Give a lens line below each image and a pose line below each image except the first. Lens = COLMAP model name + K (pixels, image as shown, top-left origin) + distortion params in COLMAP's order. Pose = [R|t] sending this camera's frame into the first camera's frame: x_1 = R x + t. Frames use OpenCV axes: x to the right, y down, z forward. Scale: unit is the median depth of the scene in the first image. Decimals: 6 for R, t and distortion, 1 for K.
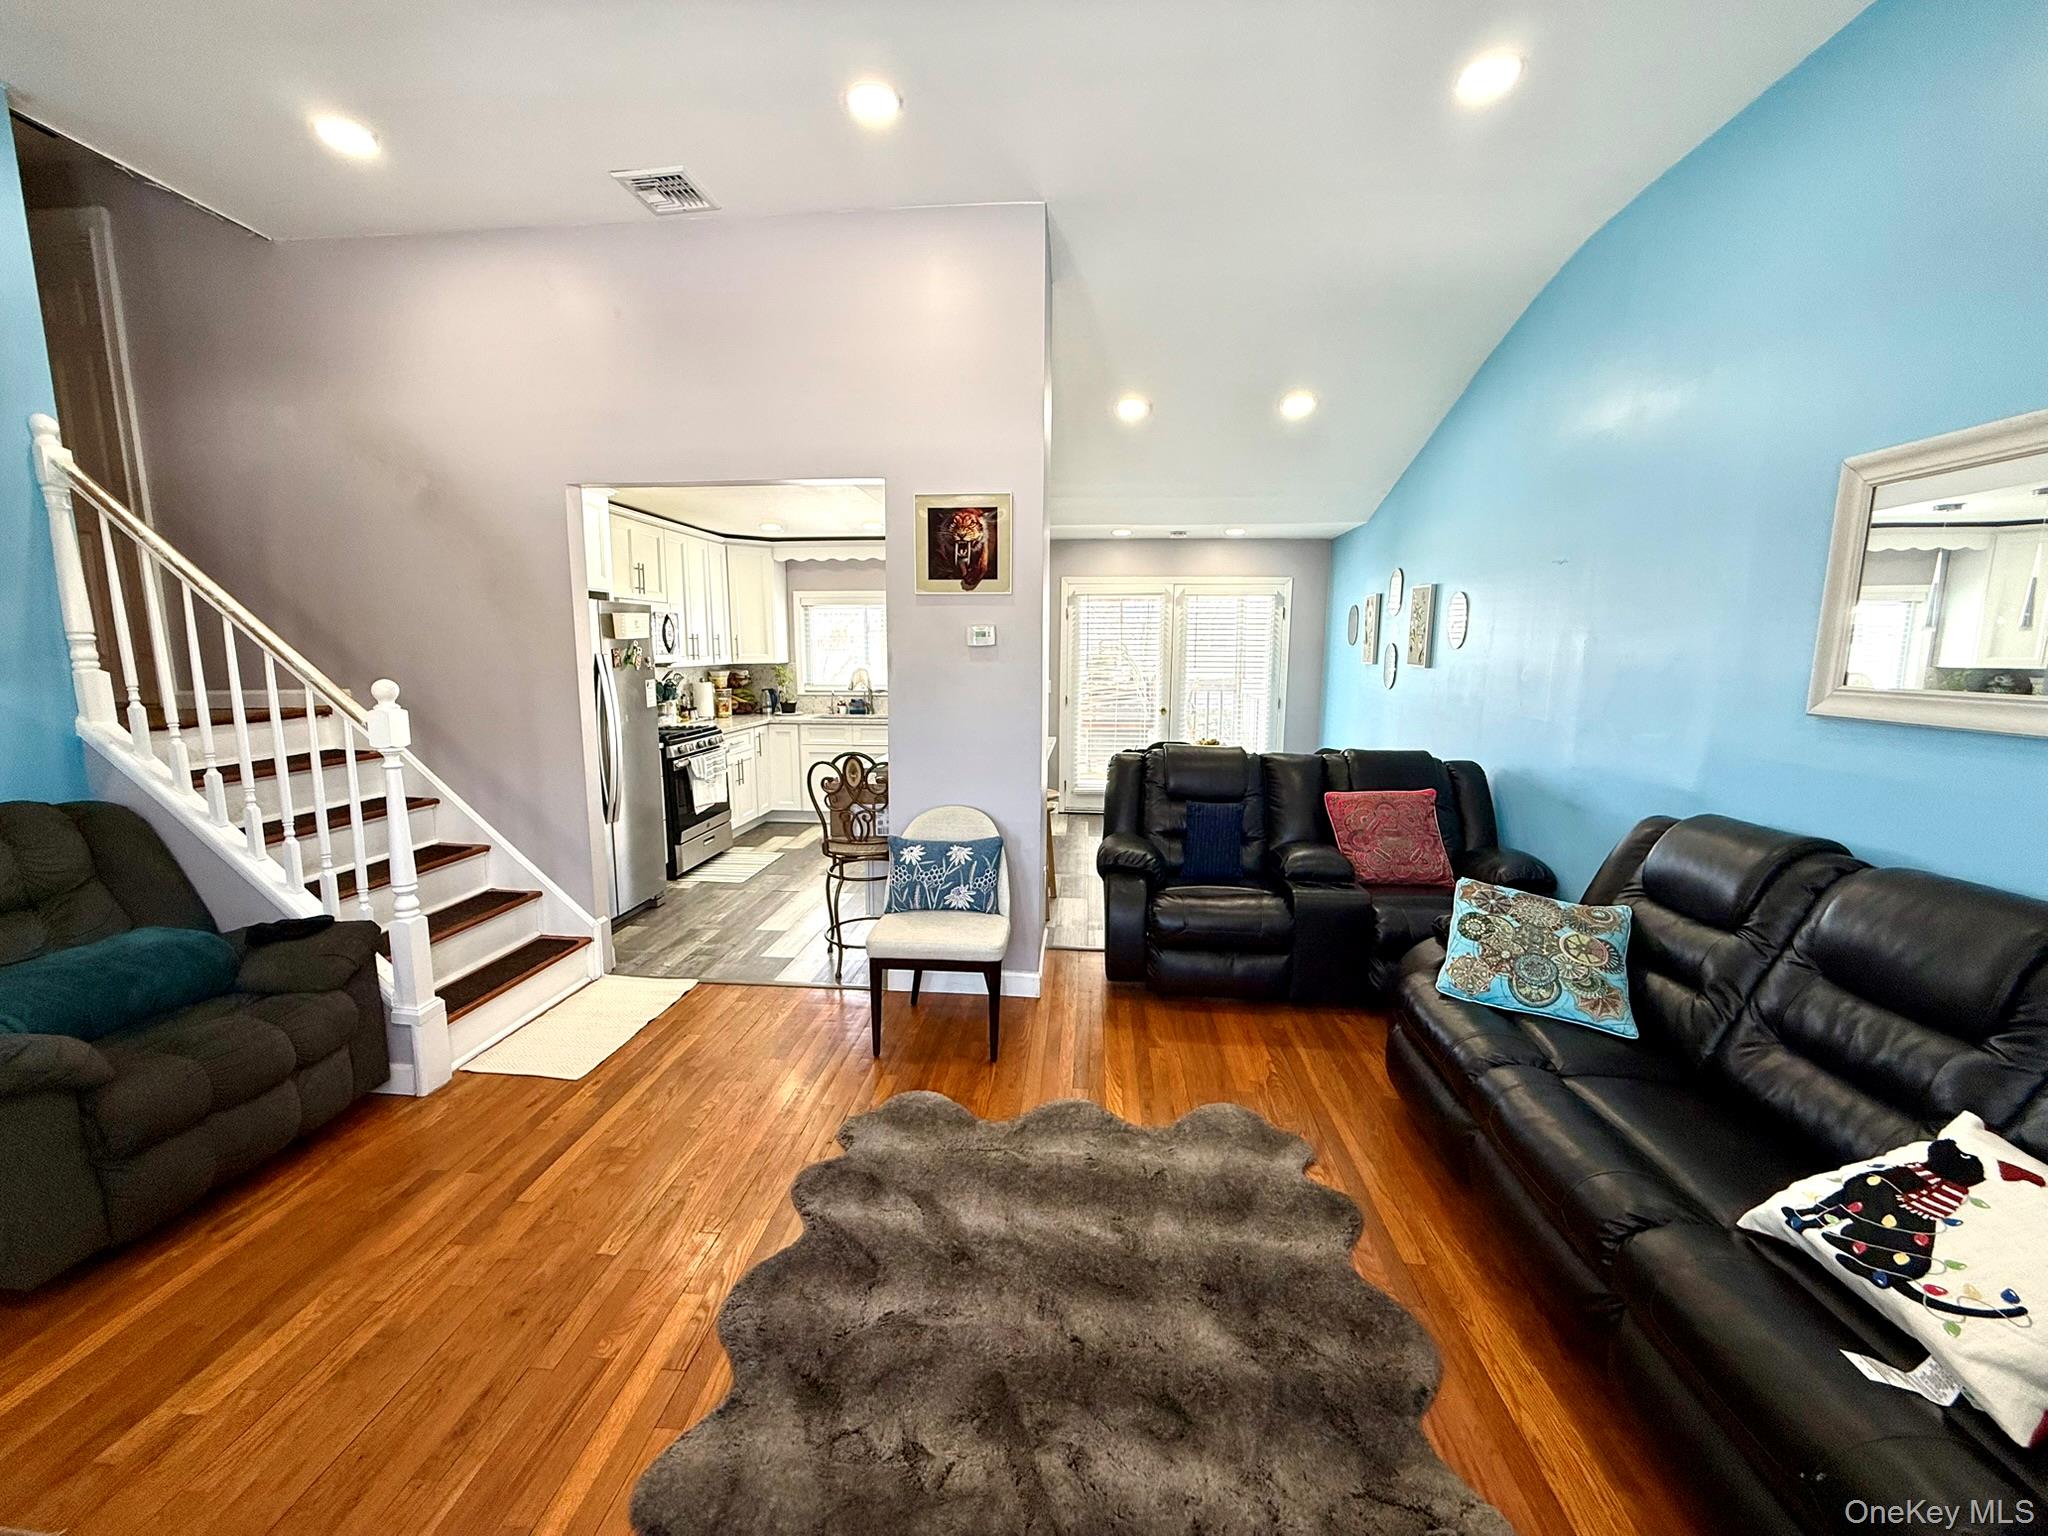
lens RADIAL K [[811.8, 0, 1019.0], [0, 811.8, 766.1], [0, 0, 1]] dist [-0.001544, -0.000768]
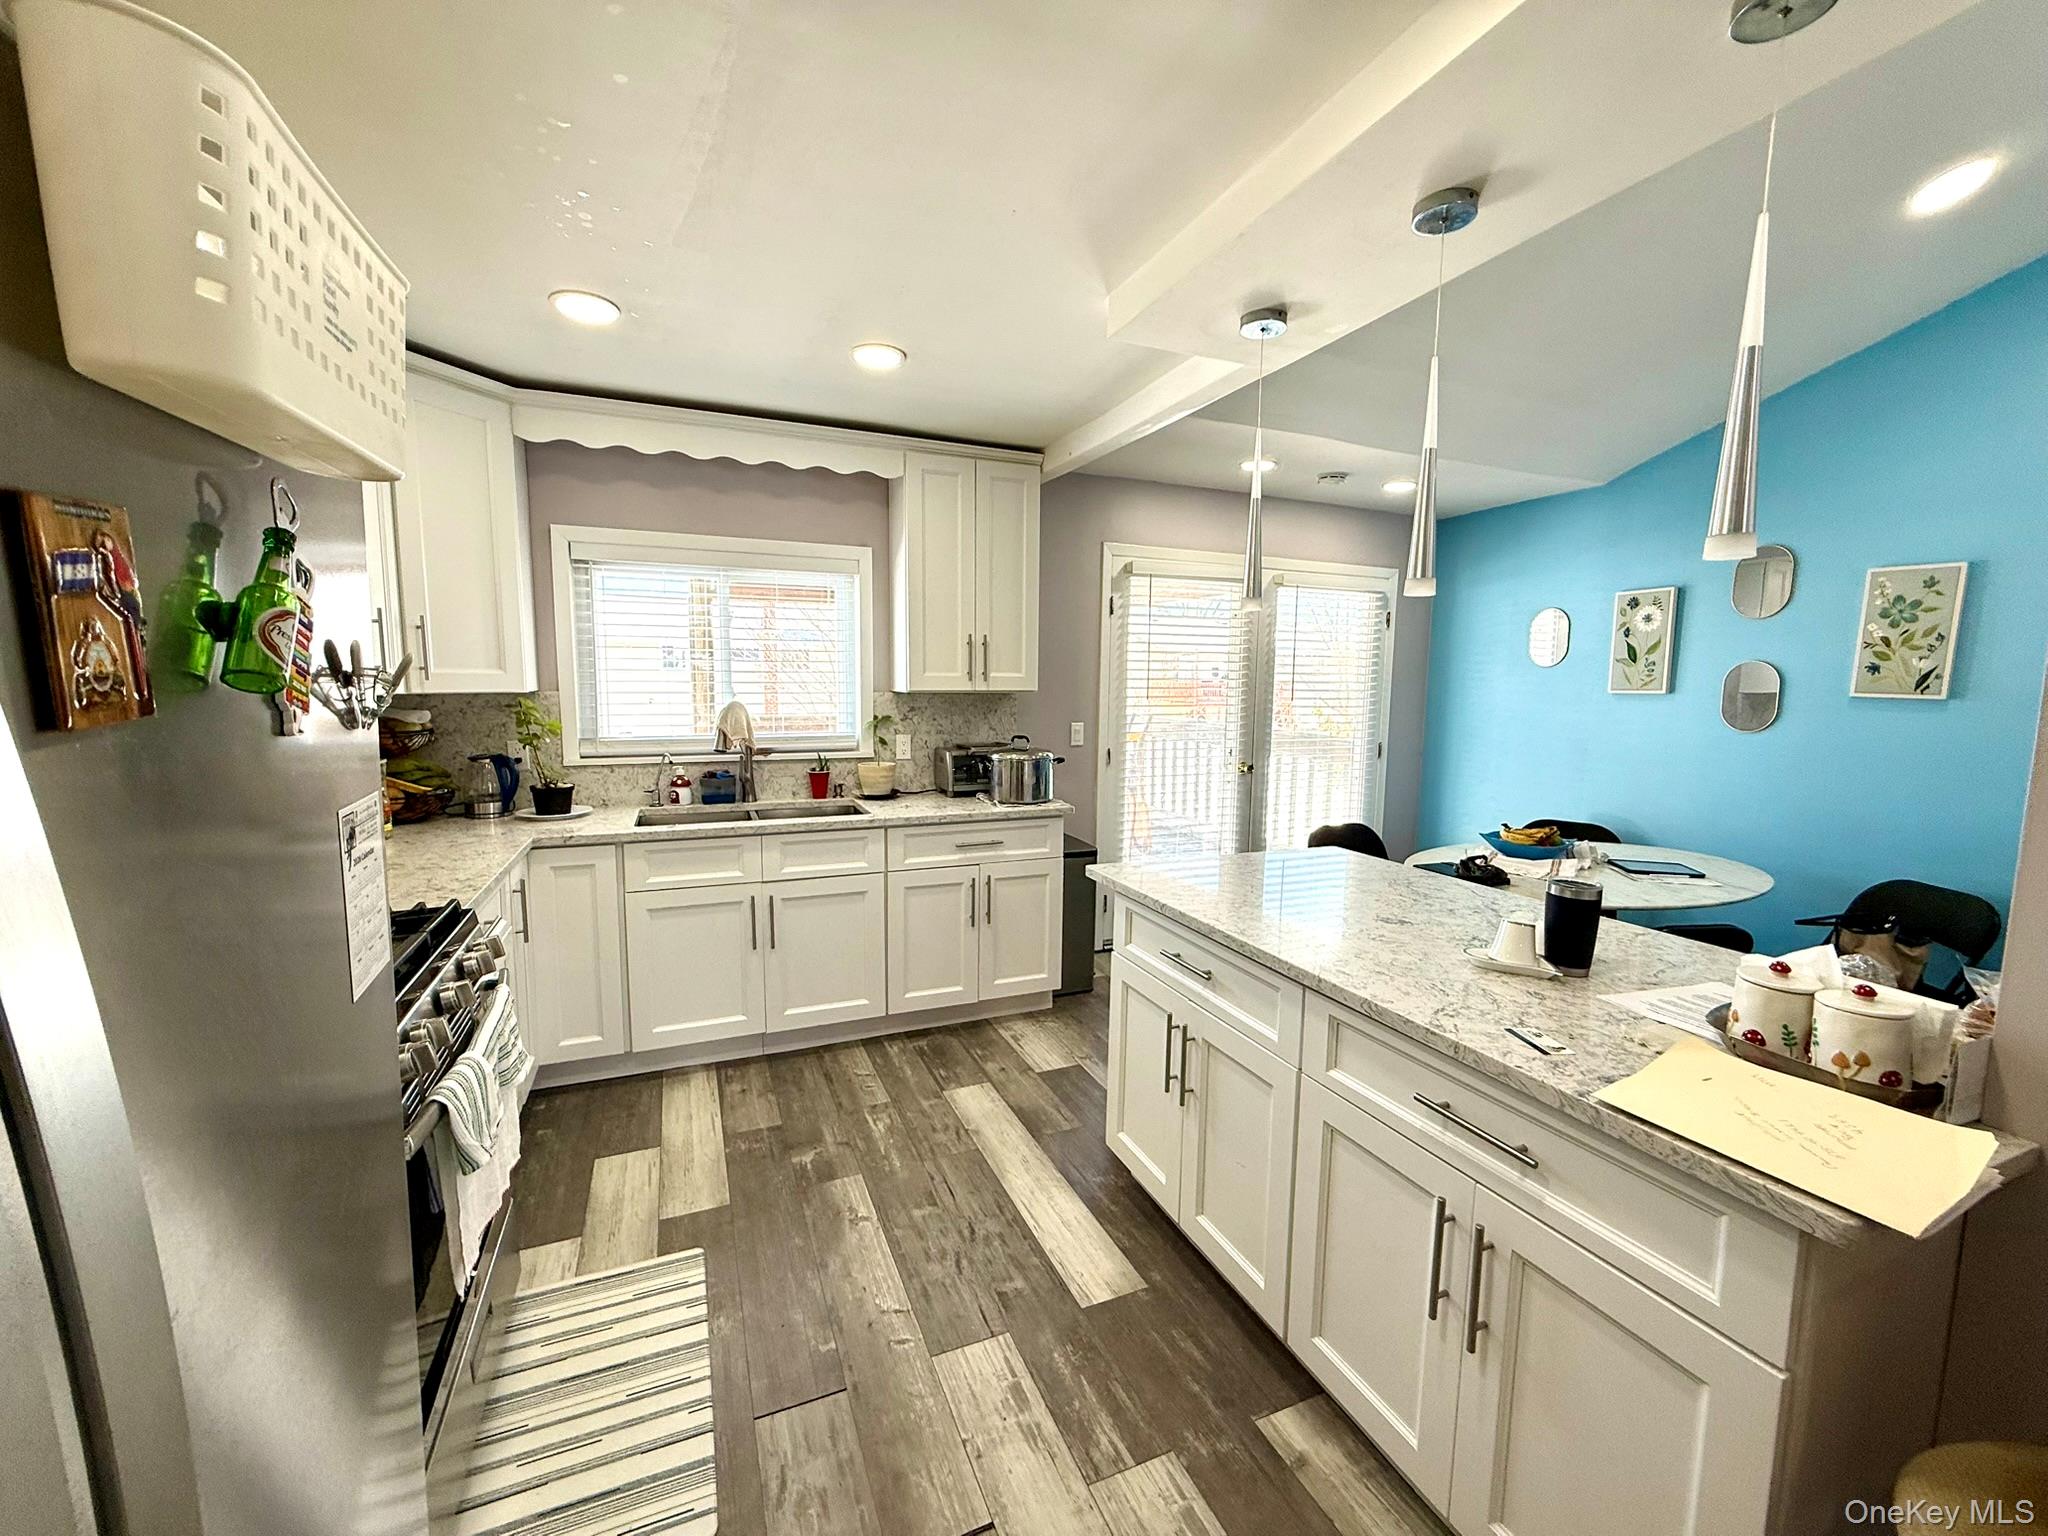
lens RADIAL K [[811.8, 0, 1016.0], [0, 811.8, 760.9], [0, 0, 1]] dist [-0.001544, -0.000768]
pose [[0.883928, -0.038731, 0.466016, -0.283363], [0.058832, 0.997856, -0.028659, -0.069421], [-0.463907, 0.052749, 0.884312, 0.552434]]
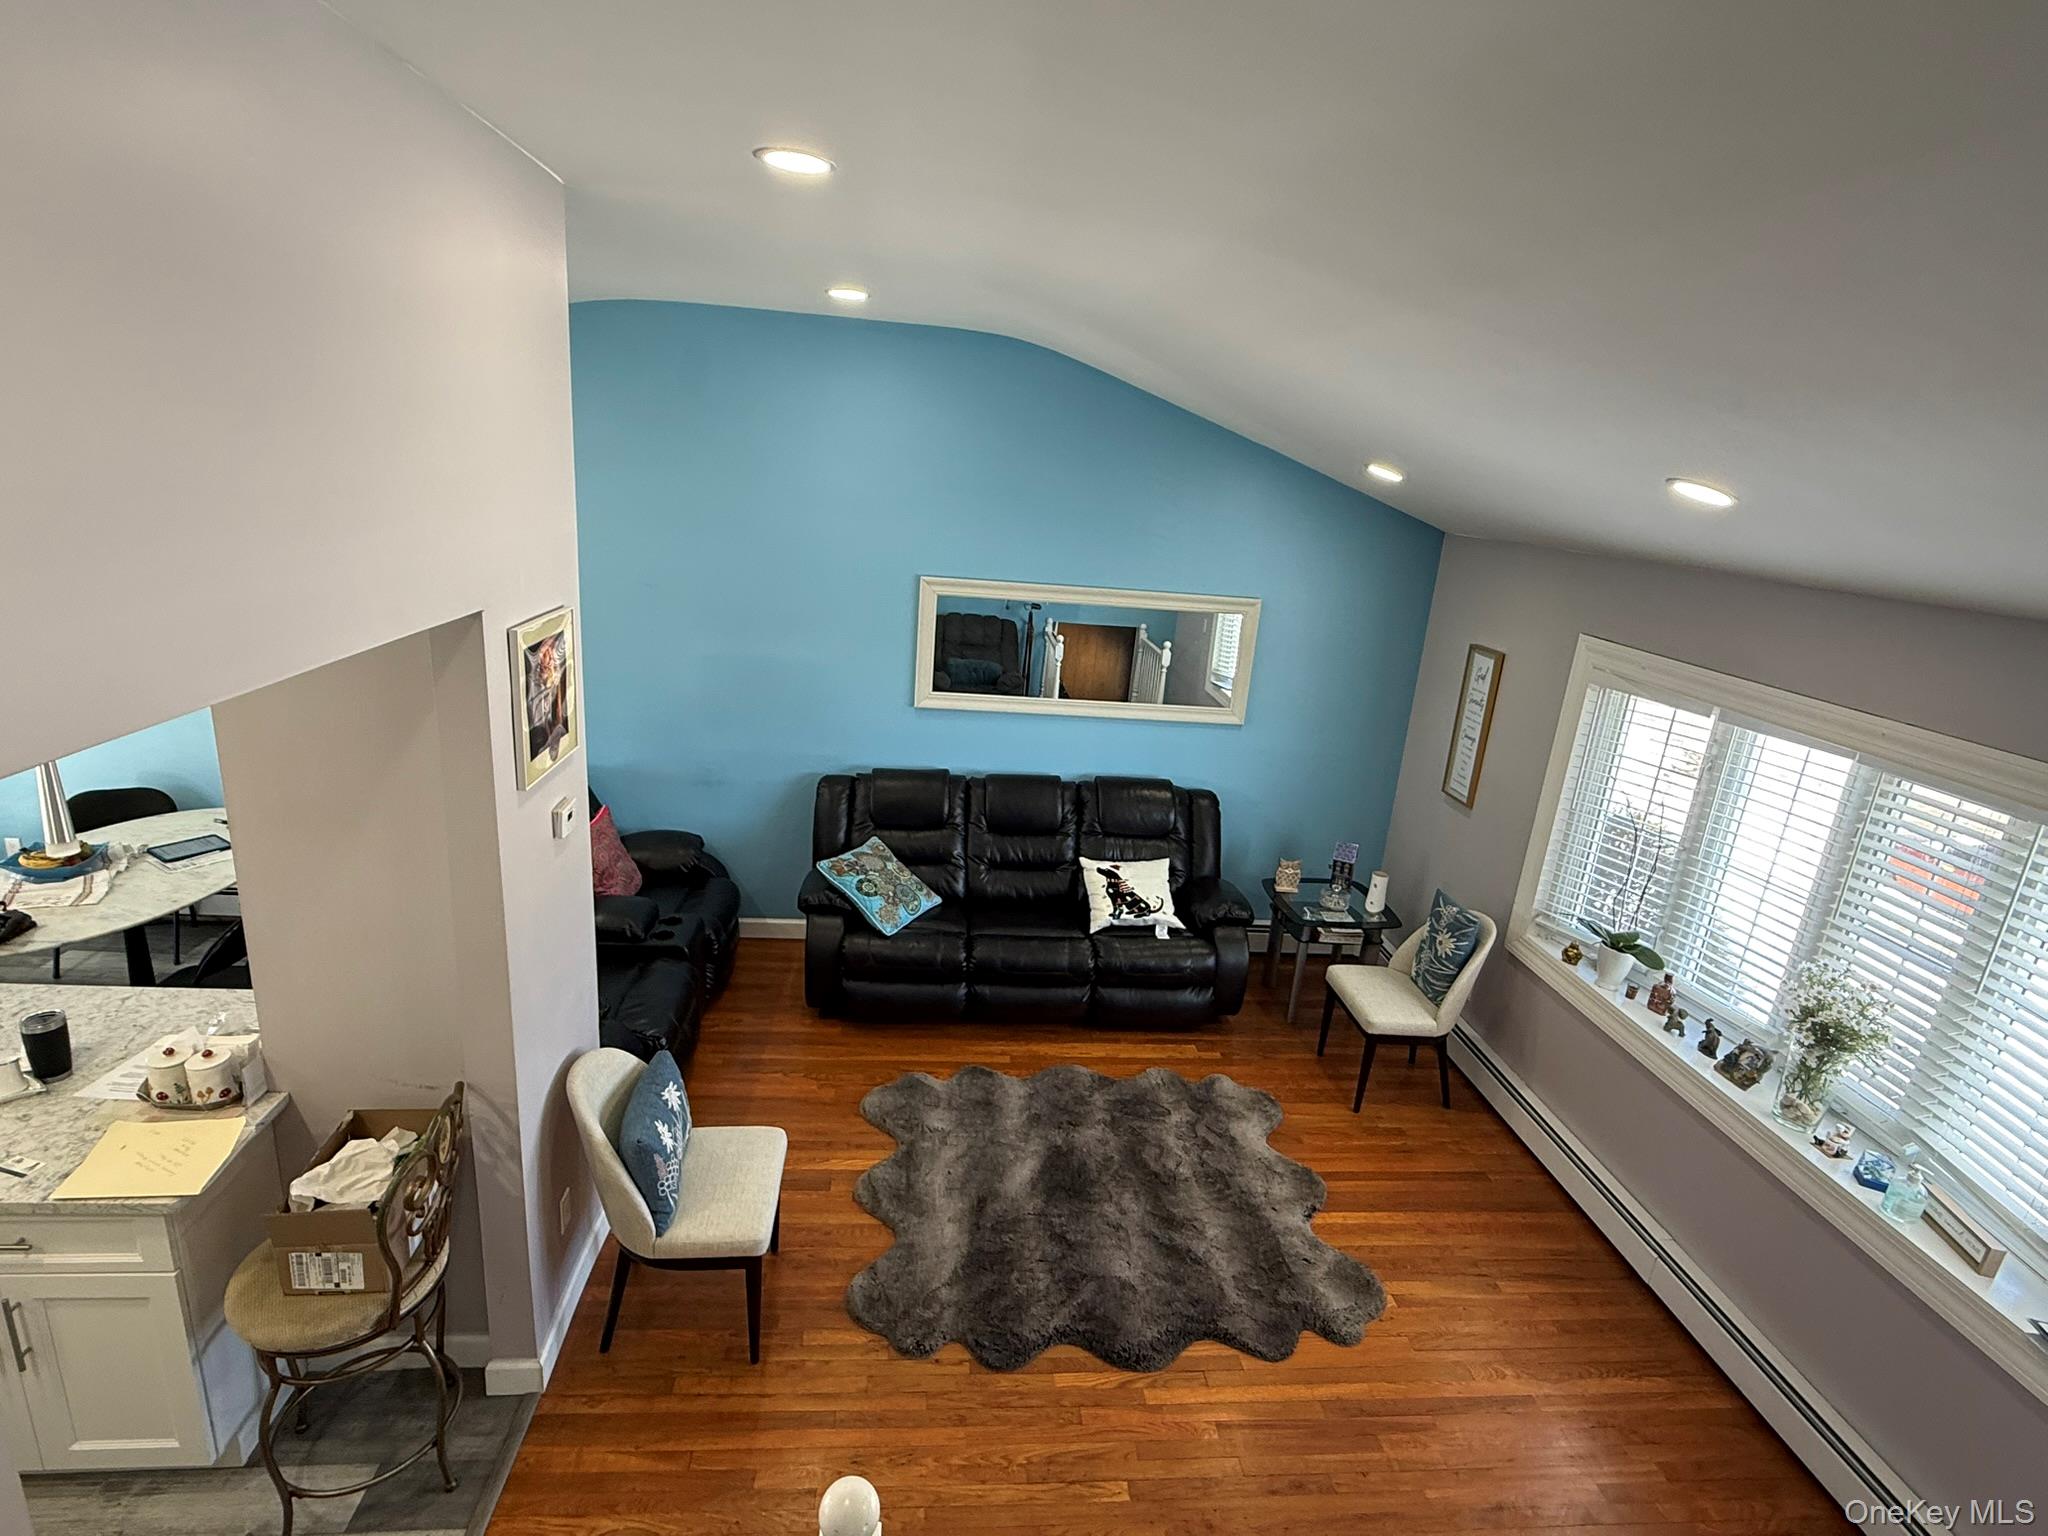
lens RADIAL K [[1021.5, 0, 1016.8], [0, 1021.5, 769.8], [0, 0, 1]] dist [-0.002137, 0.000534]
pose [[-0.176533, -0.300001, 0.937462, -0.436066], [0.068058, 0.946421, 0.315684, -0.214919], [-0.981939, 0.119531, -0.146657, 0.369518]]
